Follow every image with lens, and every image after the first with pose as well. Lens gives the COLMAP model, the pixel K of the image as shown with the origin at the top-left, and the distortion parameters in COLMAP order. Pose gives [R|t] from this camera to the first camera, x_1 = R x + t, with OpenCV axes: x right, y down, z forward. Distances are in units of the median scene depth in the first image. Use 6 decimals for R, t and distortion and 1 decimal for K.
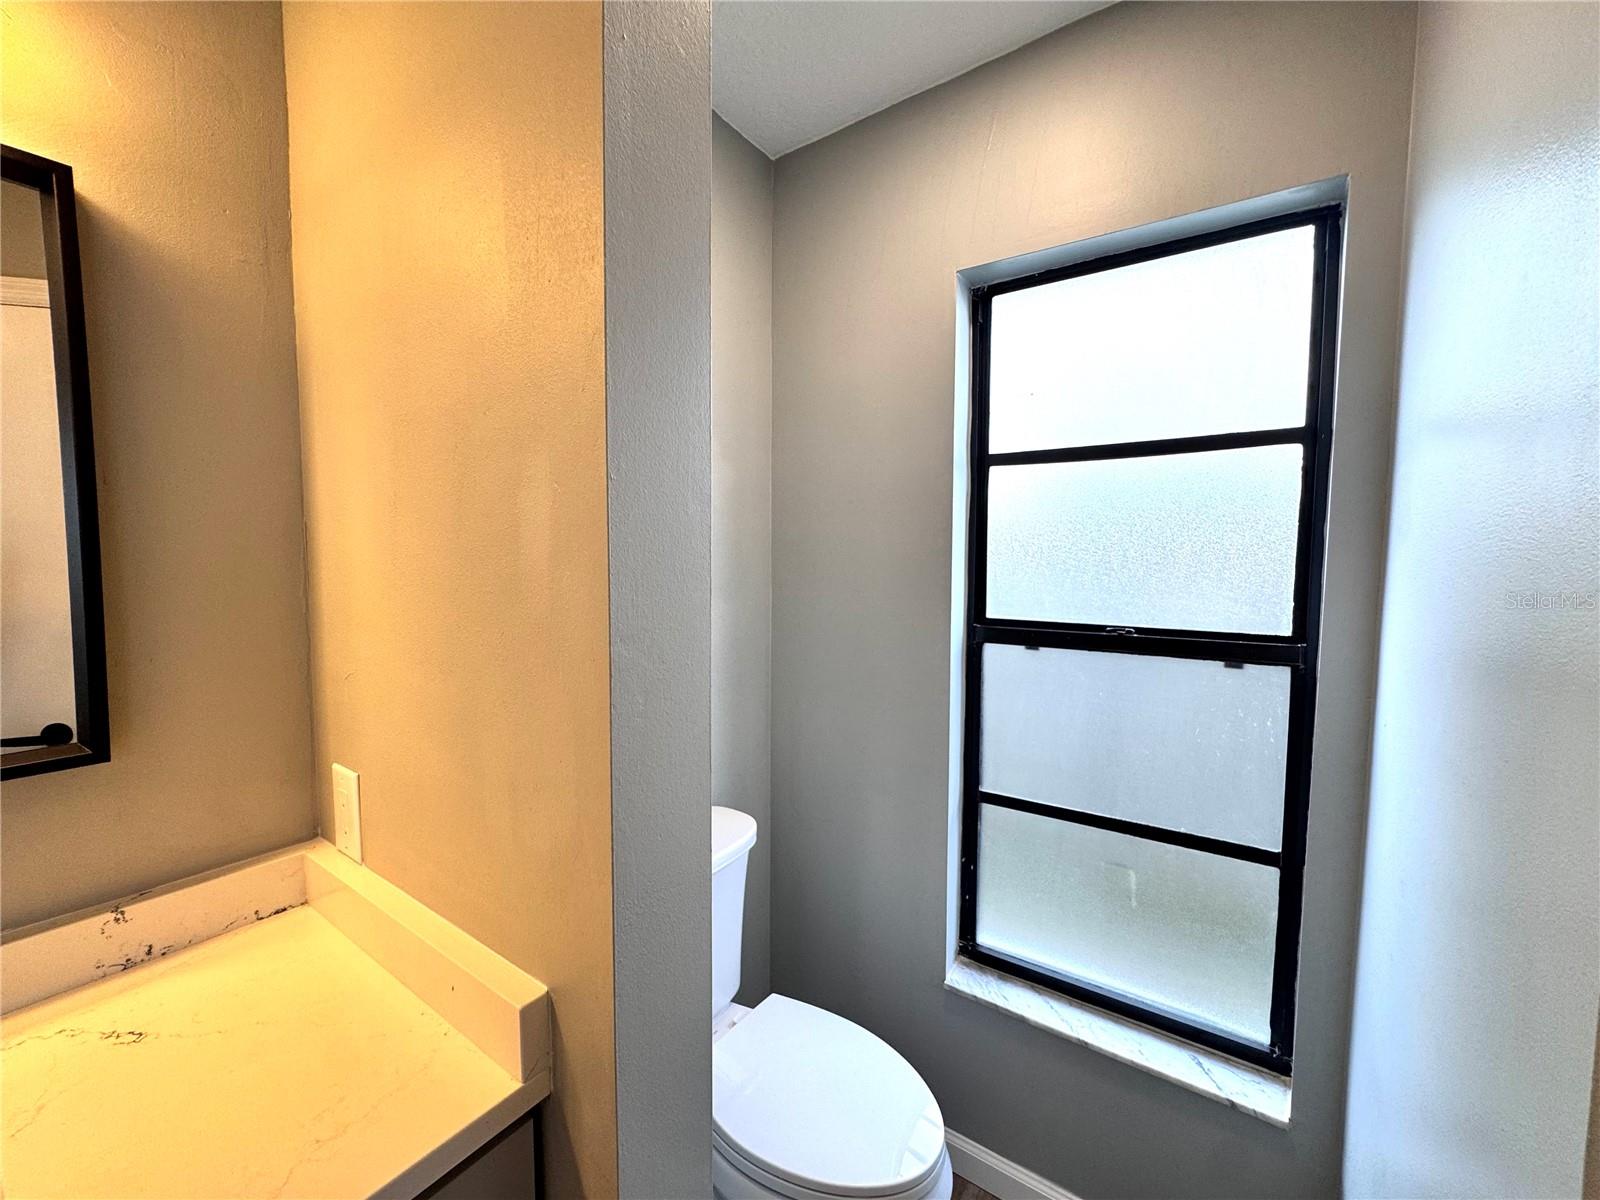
lens RADIAL K [[642.2, 0, 797.7], [0, 642.2, 598.3], [0, 0, 1]] dist [-0.002713, 0.000291]
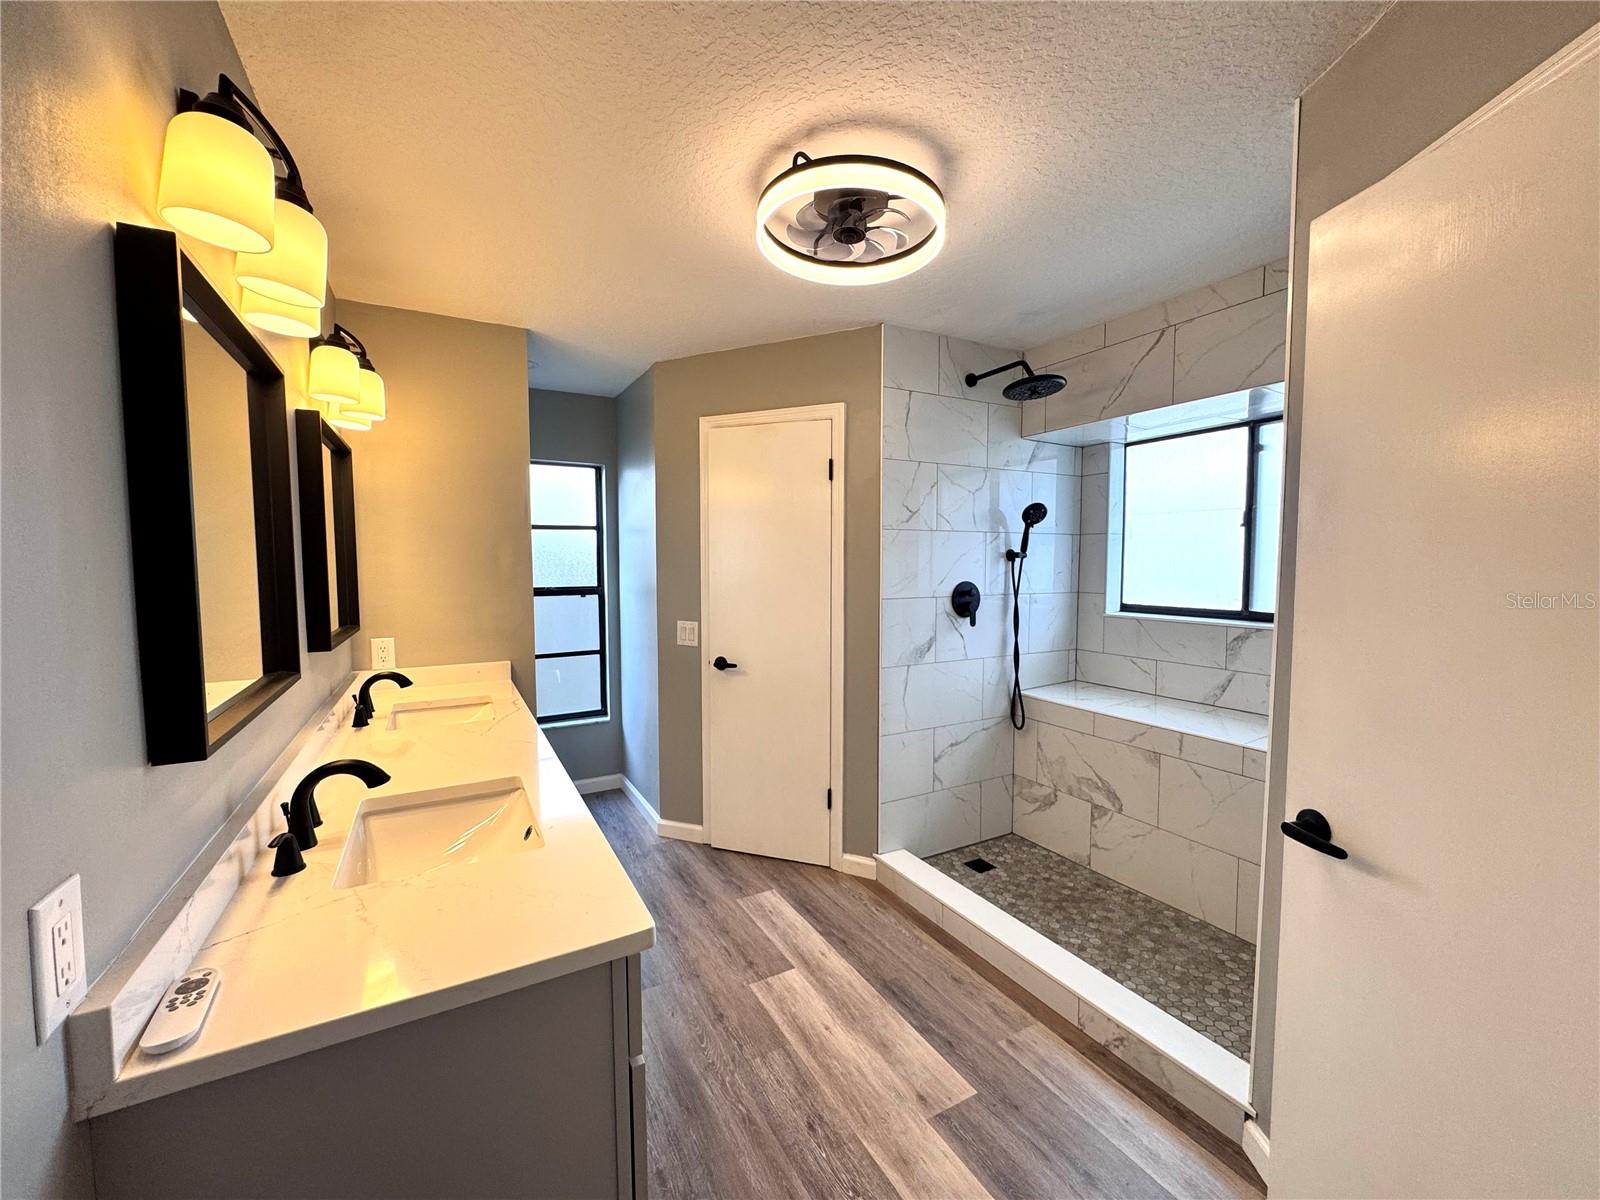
lens RADIAL K [[637.2, 0, 801.9], [0, 637.2, 599.5], [0, 0, 1]] dist [-0.002967, -0.000061]
pose [[0.424440, -0.060523, 0.903431, -1.512433], [0.066454, 0.997155, 0.035581, 0.069479], [-0.903014, 0.044934, 0.427254, -1.177694]]
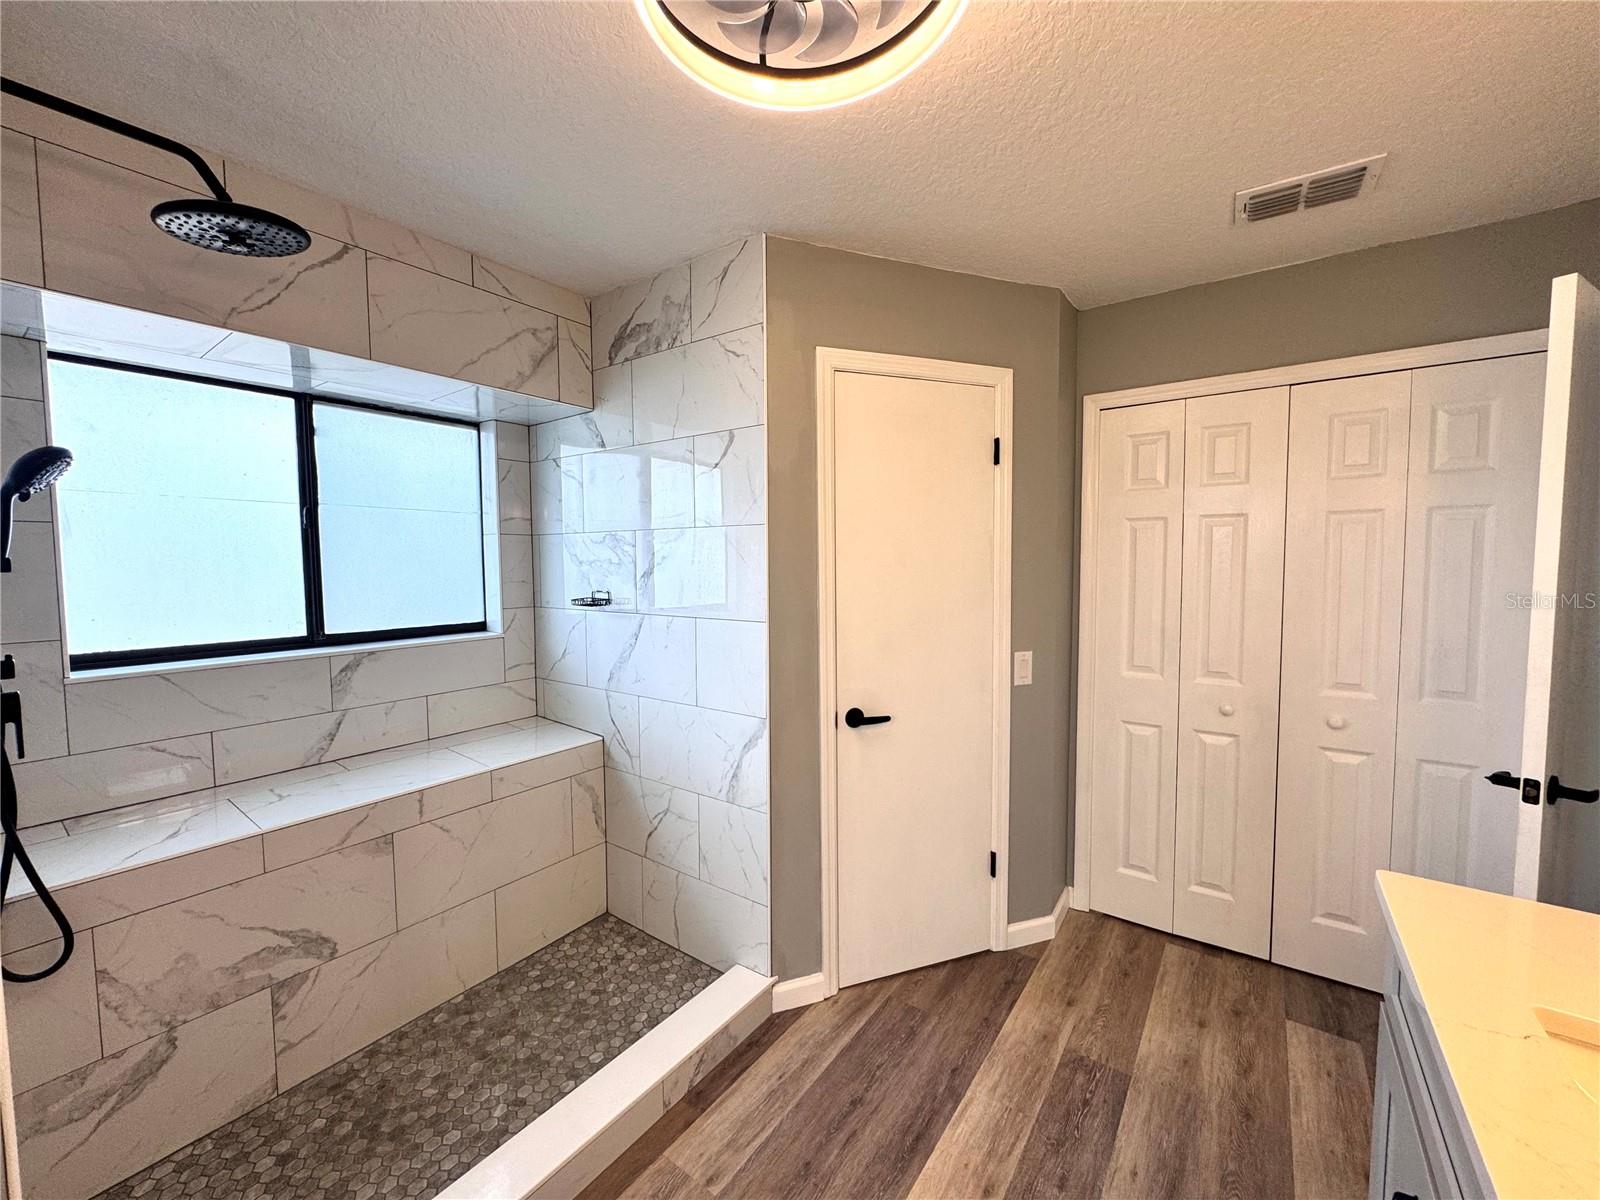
lens RADIAL K [[637.2, 0, 801.9], [0, 637.2, 599.5], [0, 0, 1]] dist [-0.002967, -0.000061]
pose [[-0.999982, 0.002359, 0.005532, 0.826587], [0.003057, 0.991534, 0.129810, -0.107660], [-0.005179, 0.129824, -0.991524, 1.081582]]
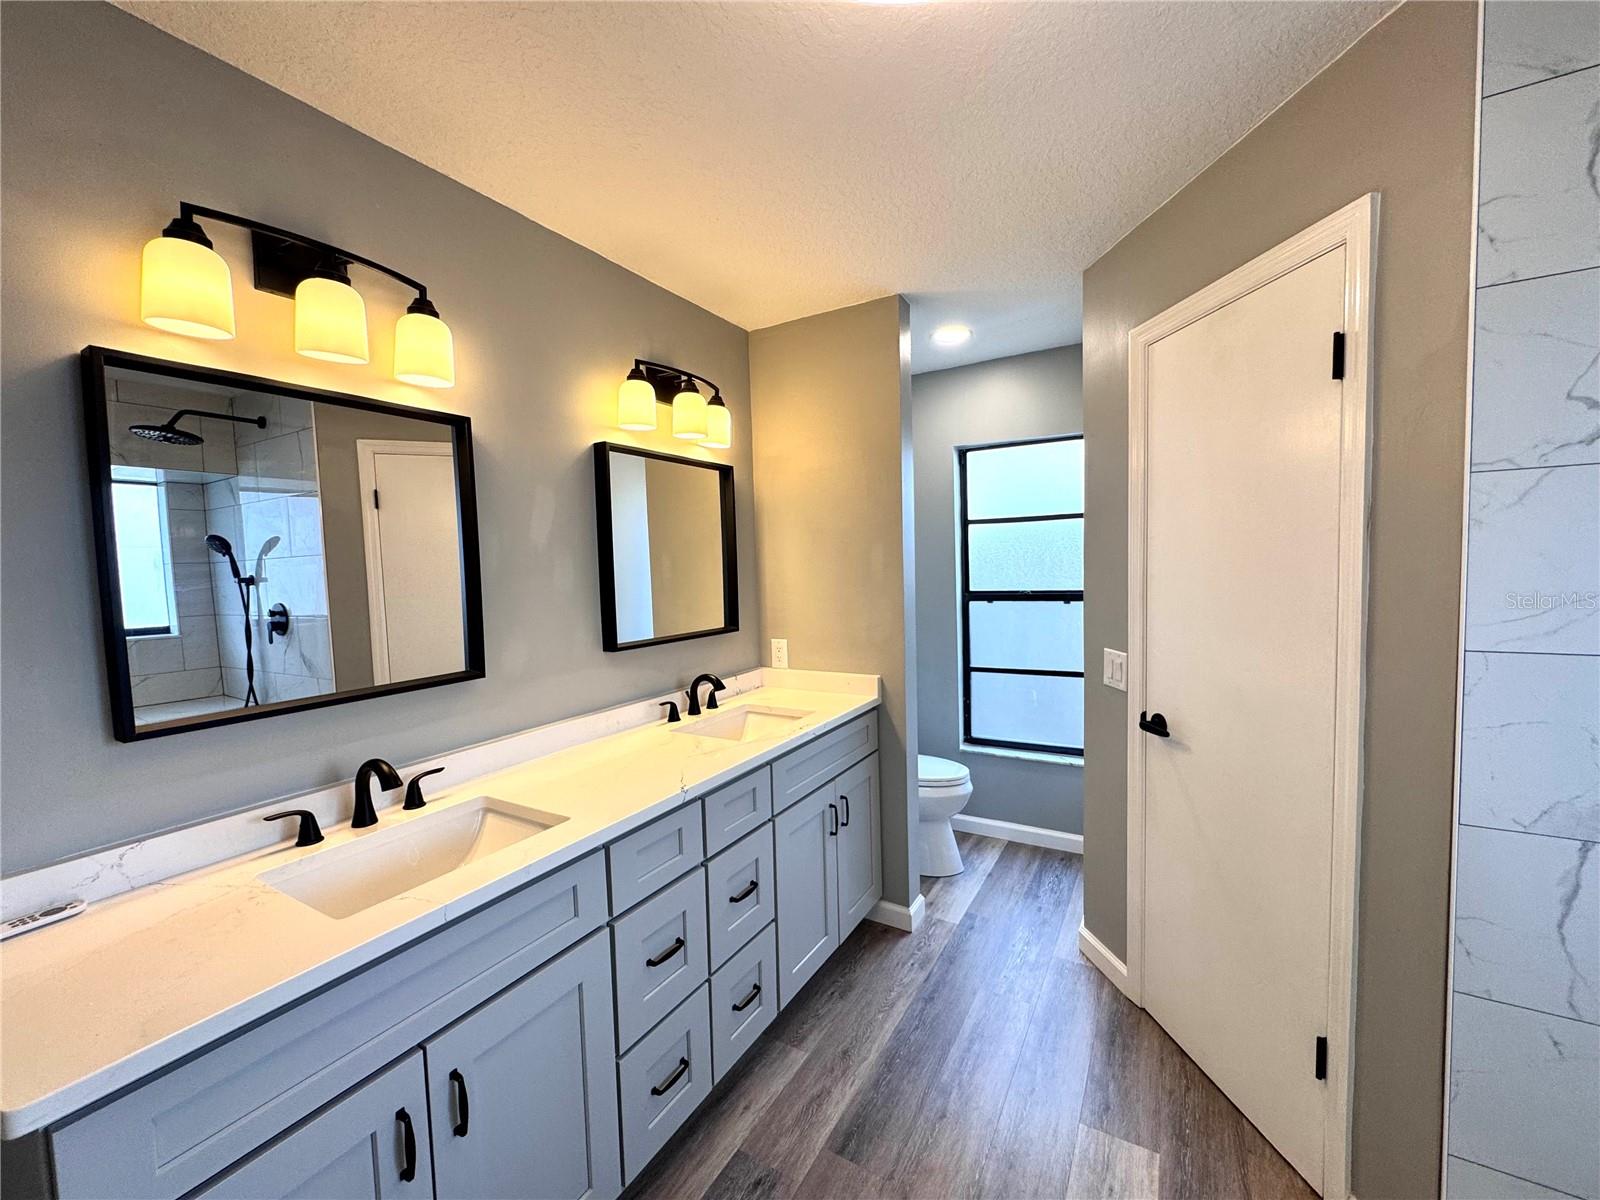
lens RADIAL K [[637.2, 0, 801.9], [0, 637.2, 599.5], [0, 0, 1]] dist [-0.002967, -0.000061]
pose [[0.995923, -0.038648, 0.081510, -0.509004], [0.039668, 0.999153, -0.010938, 0.066819], [-0.081019, 0.014127, 0.996612, -1.262237]]
